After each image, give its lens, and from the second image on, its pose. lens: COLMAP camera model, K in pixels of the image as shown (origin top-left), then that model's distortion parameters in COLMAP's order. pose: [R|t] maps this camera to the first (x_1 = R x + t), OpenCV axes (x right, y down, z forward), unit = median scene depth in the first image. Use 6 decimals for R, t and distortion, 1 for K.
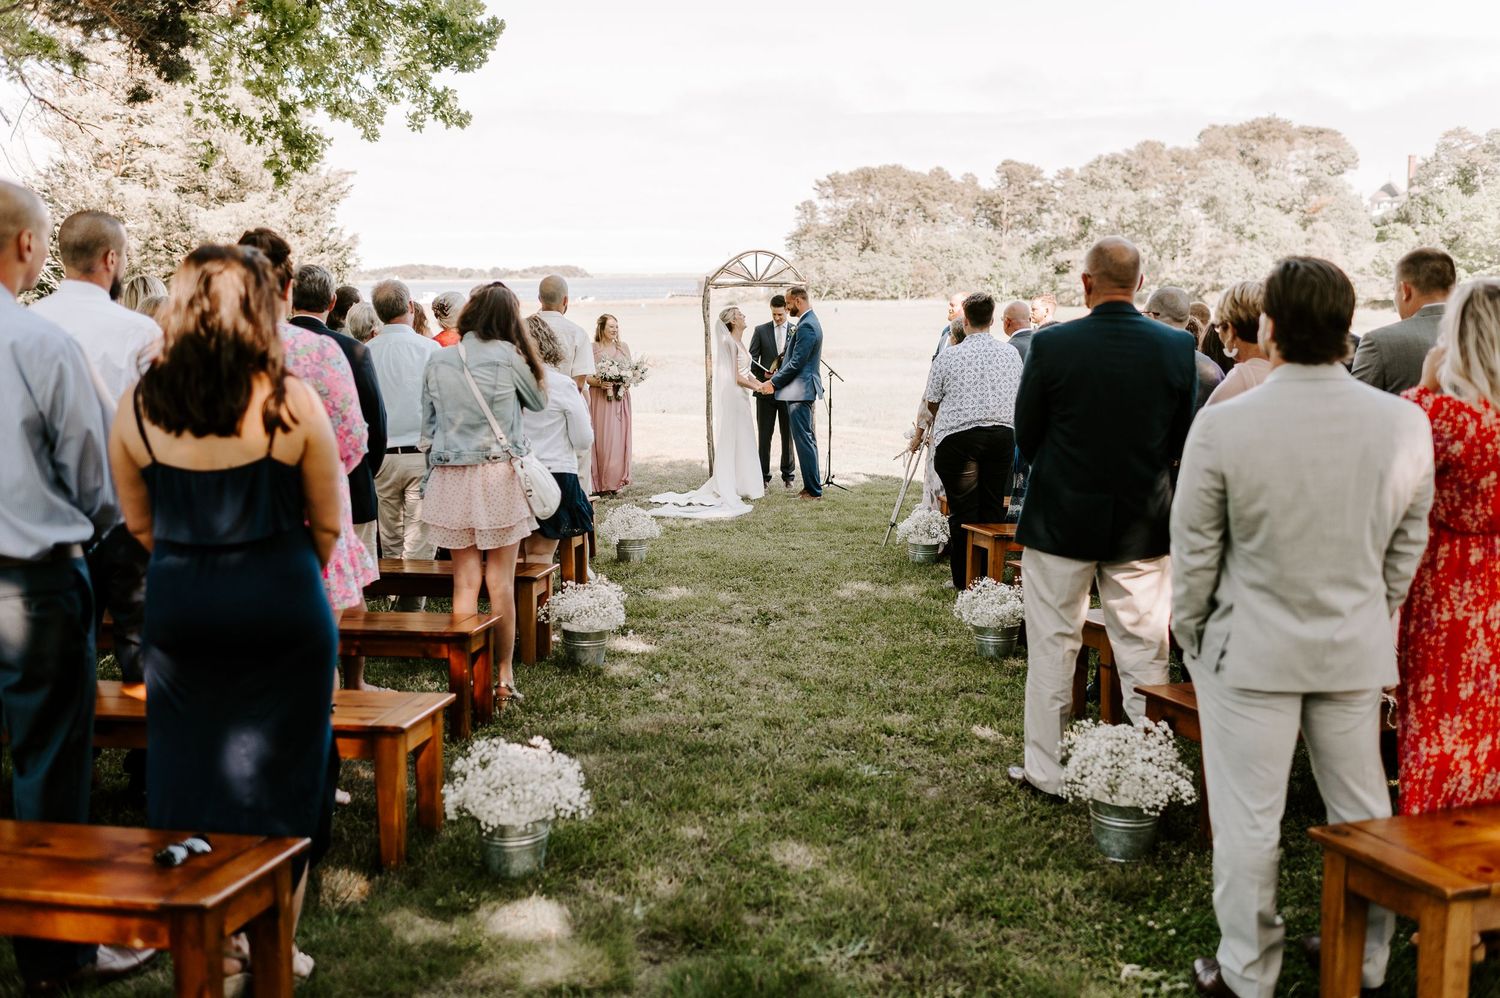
lens RADIAL K [[1529.3, 0, 750.0], [0, 1529.3, 499.0], [0, 0, 1]] dist [-0.011300, -0.030503]
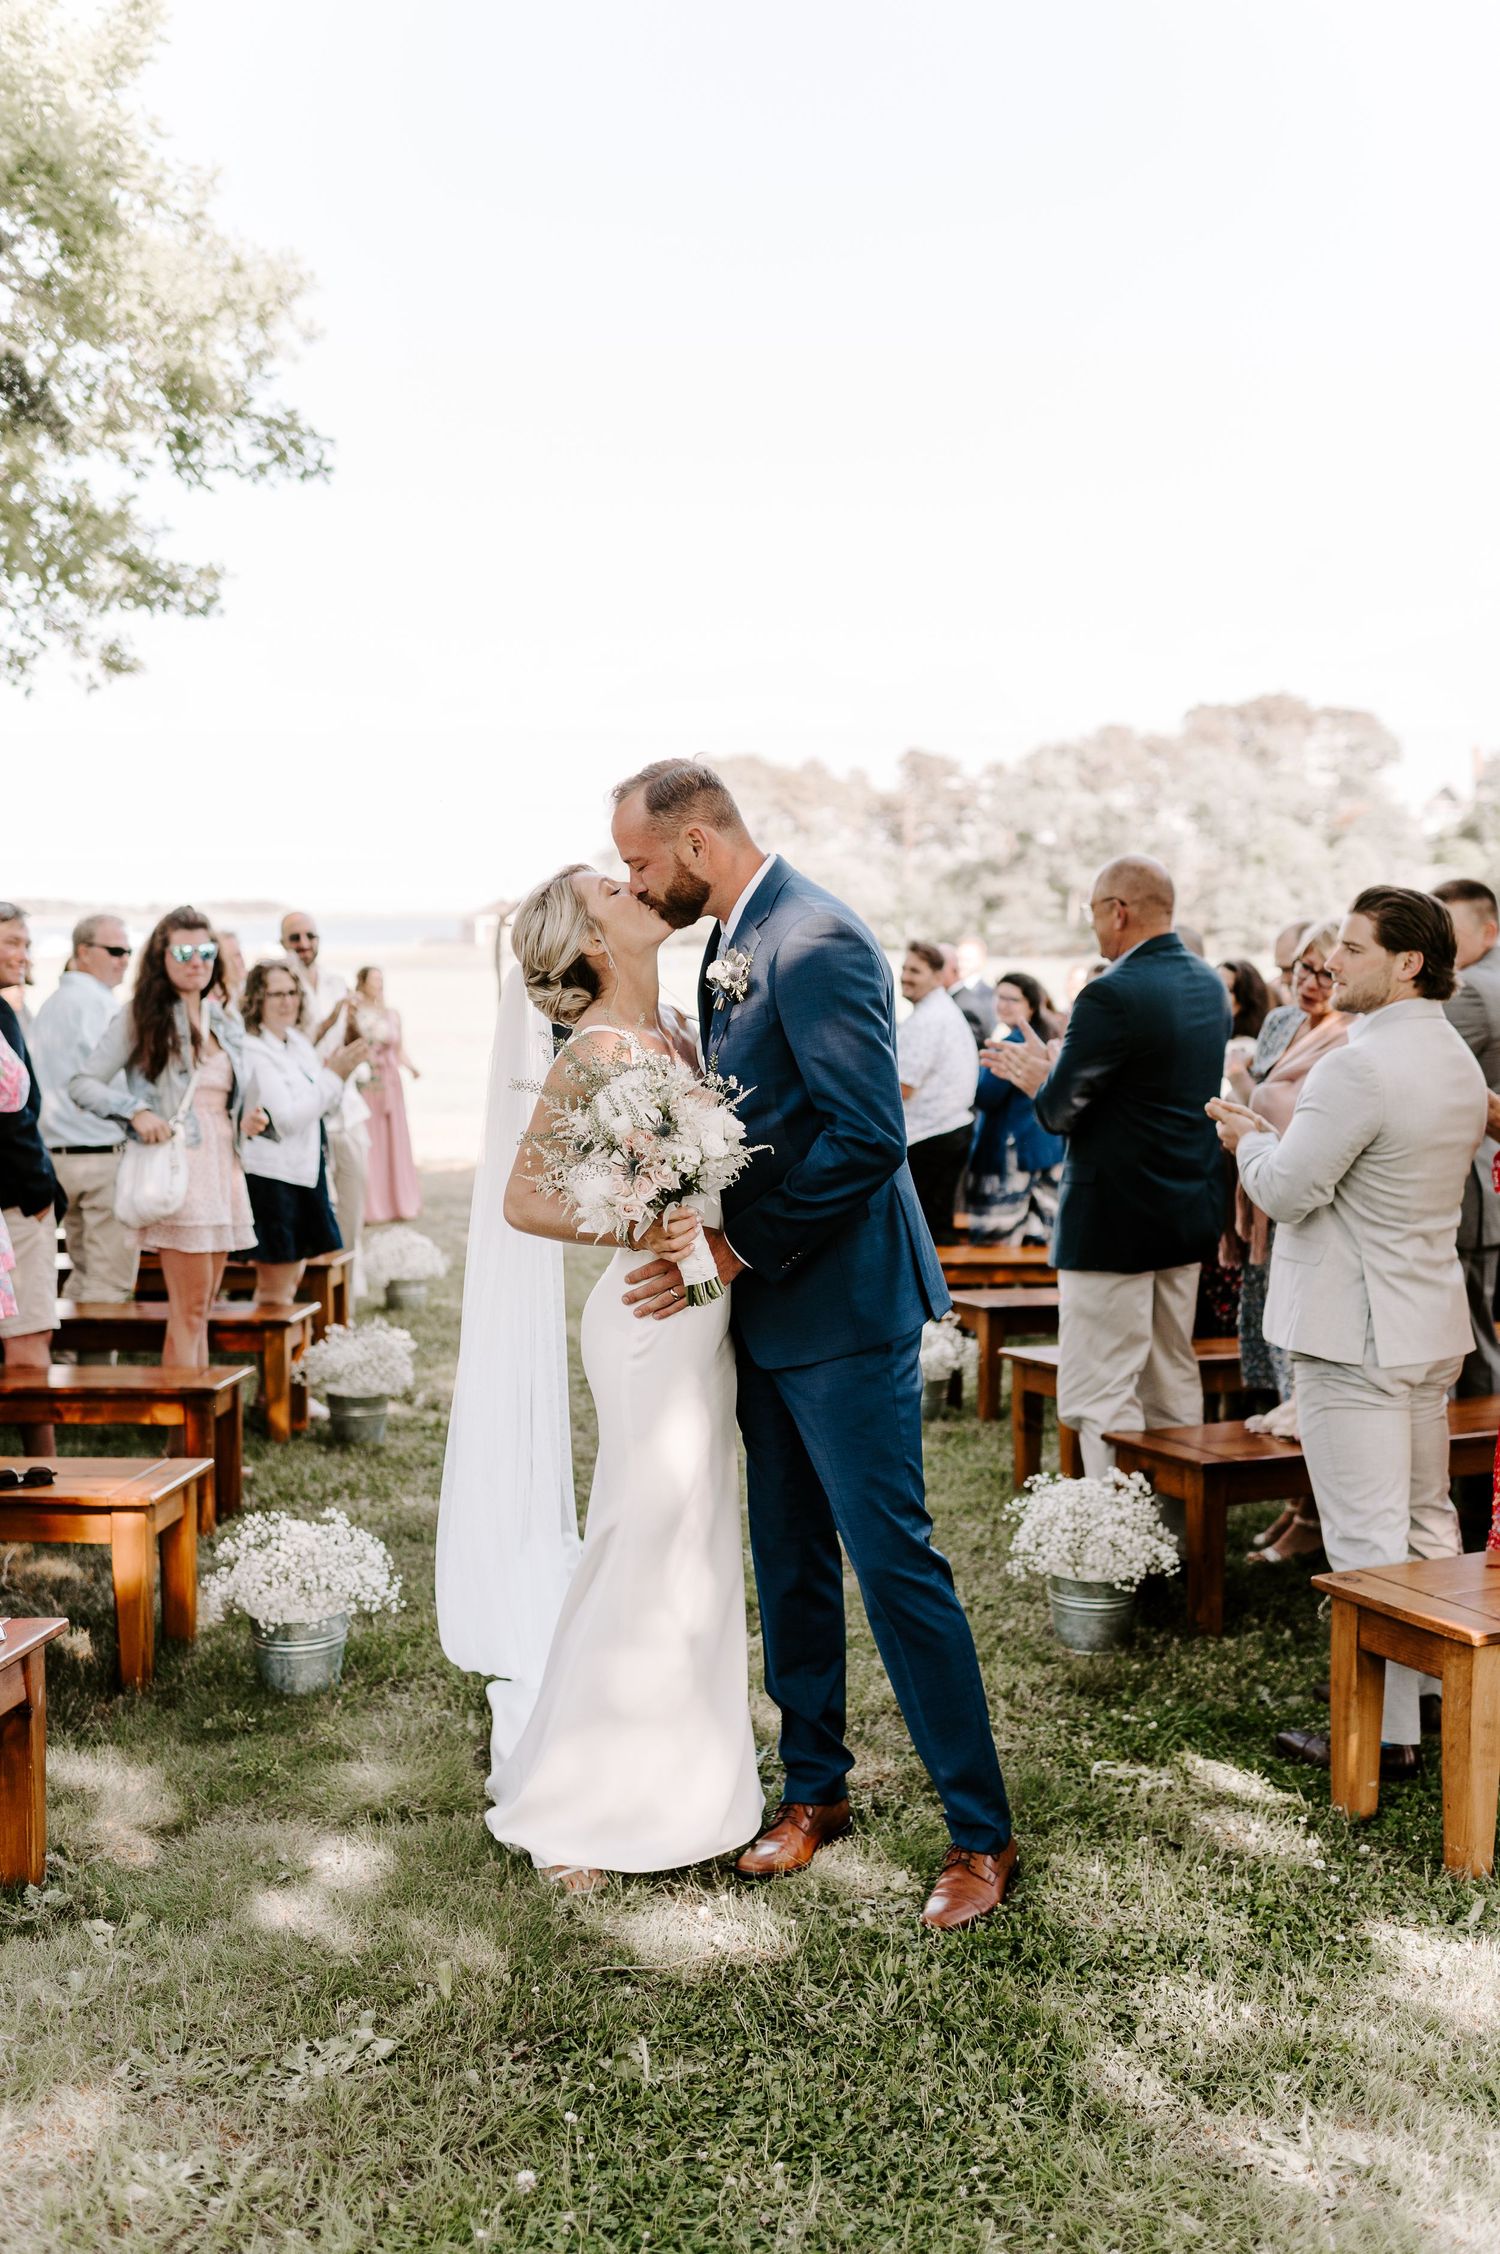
lens RADIAL K [[2276.1, 0, 709.9], [0, 2276.1, 1097.9], [0, 0, 1]] dist [-0.021687, -0.006377]
pose [[0.997081, -0.003966, 0.076248, -0.037055], [0.008867, 0.997907, -0.064048, 0.026184], [-0.075835, 0.064537, 0.995030, -0.157974]]
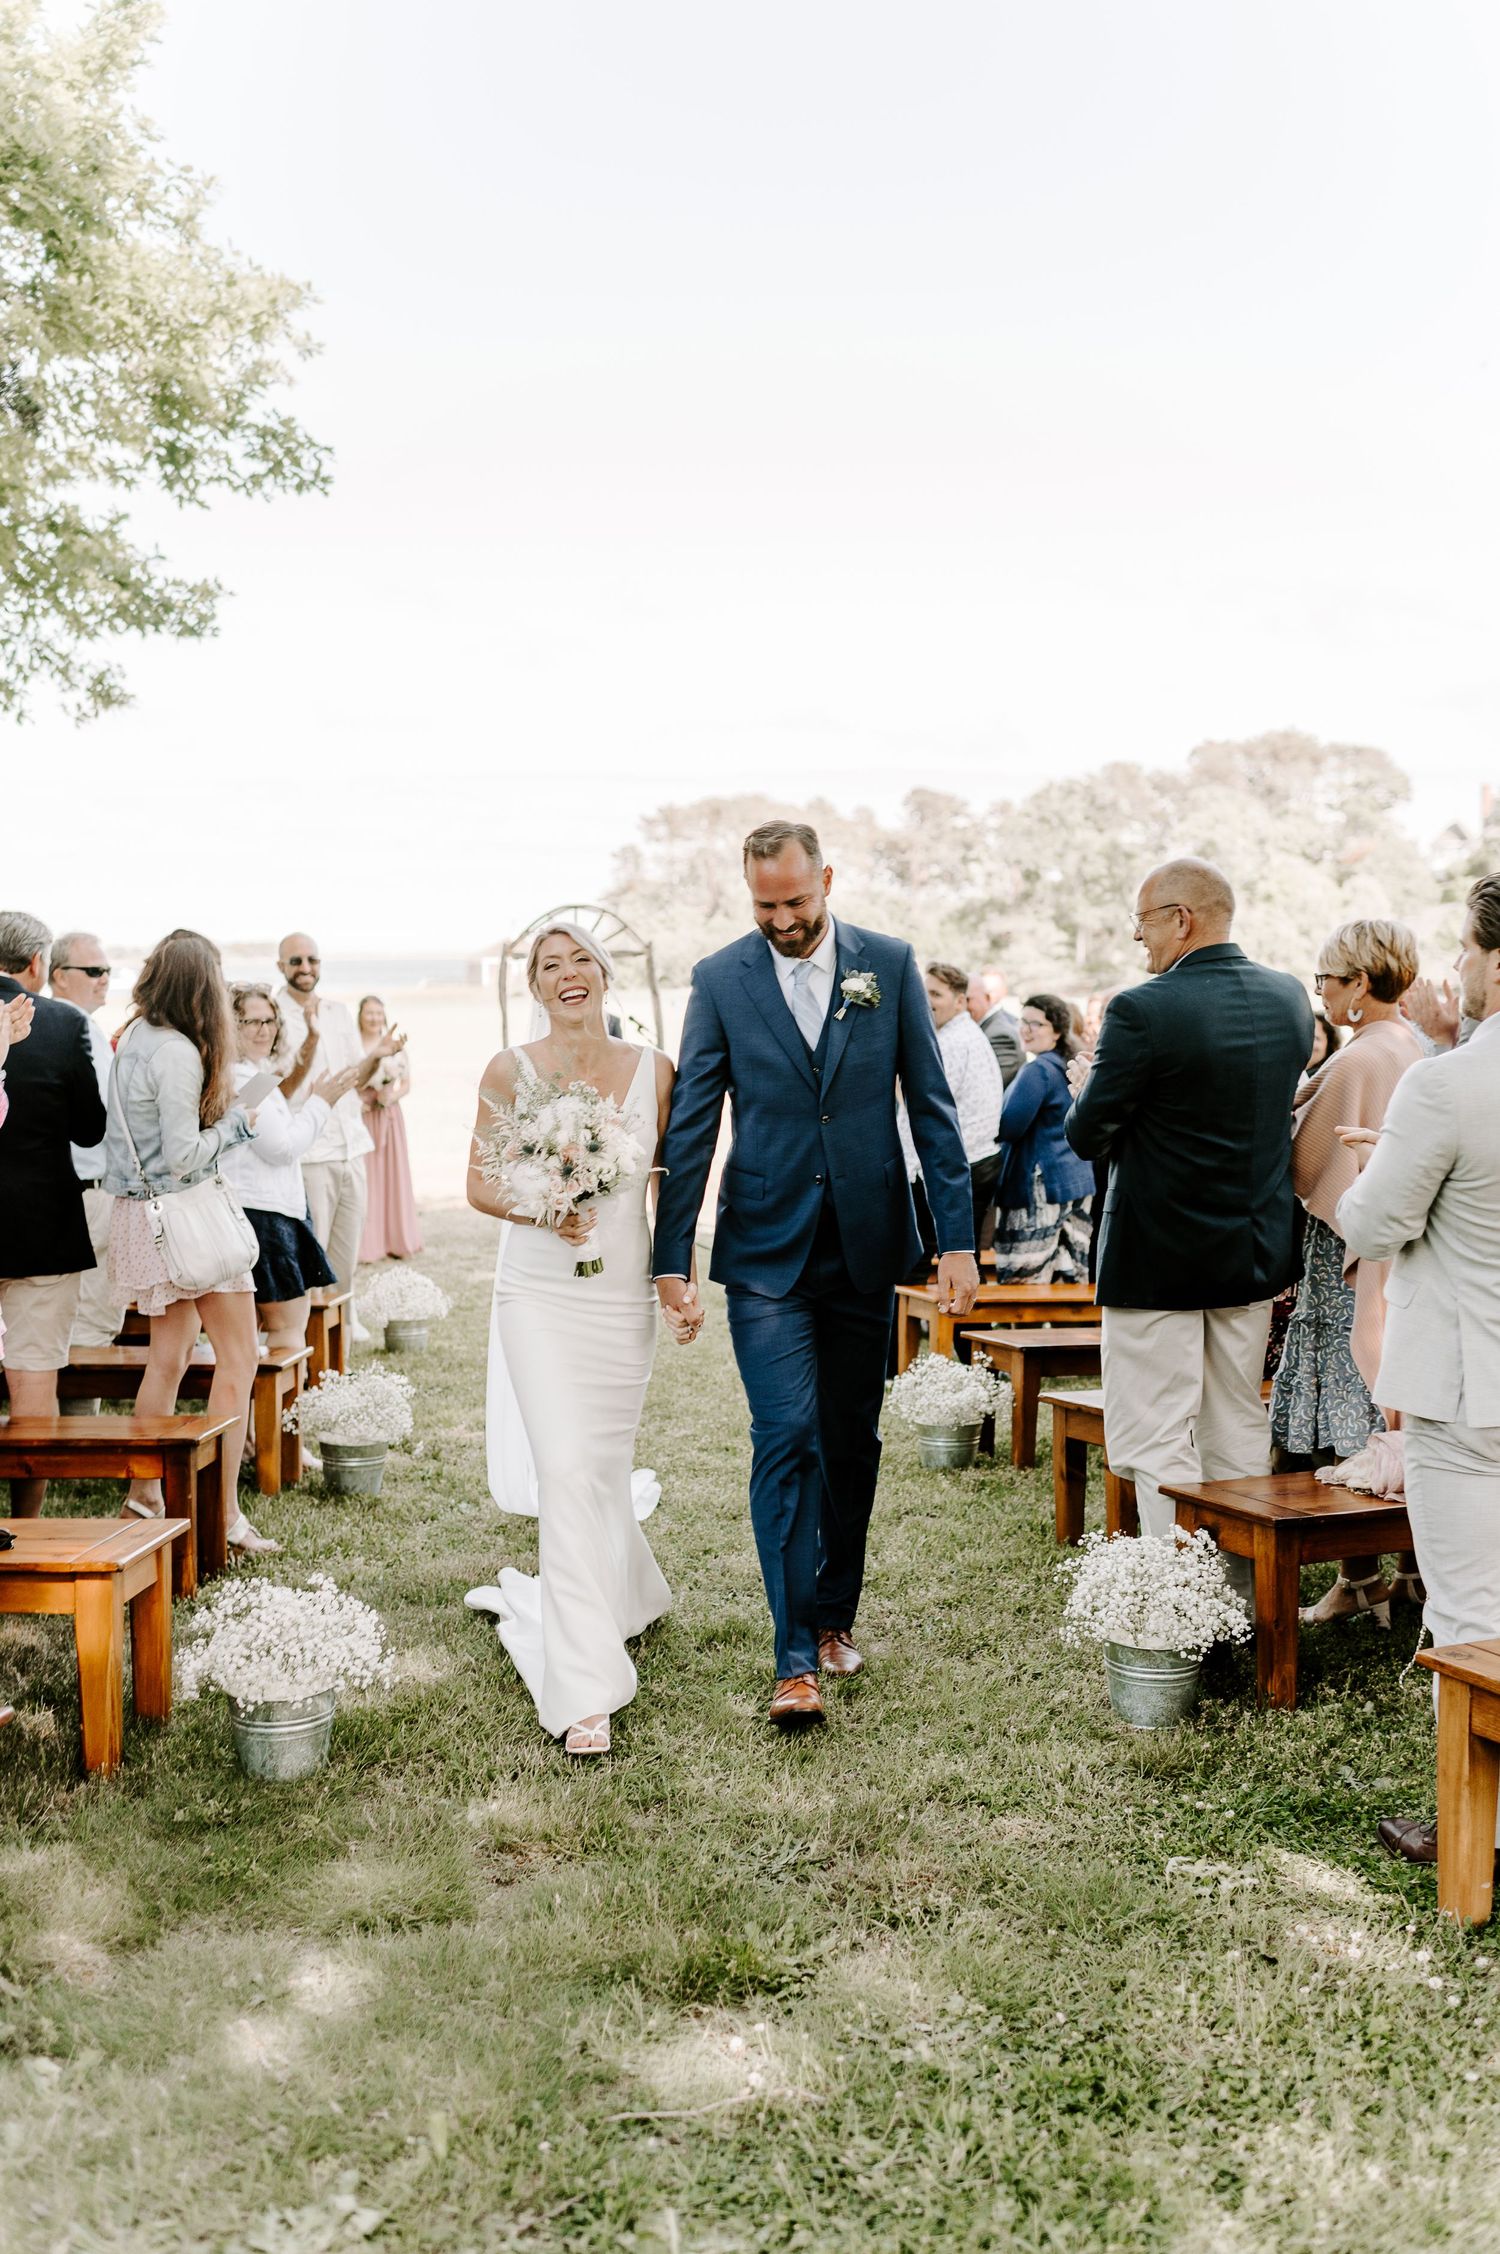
lens RADIAL K [[2266.4, 0, 750.0], [0, 2266.4, 1127.0], [0, 0, 1]] dist [0.000557, -0.021947]
pose [[0.995805, -0.005792, 0.091314, -0.037416], [0.012123, 0.997548, -0.068930, 0.027561], [-0.090691, 0.069748, 0.993434, -0.052542]]
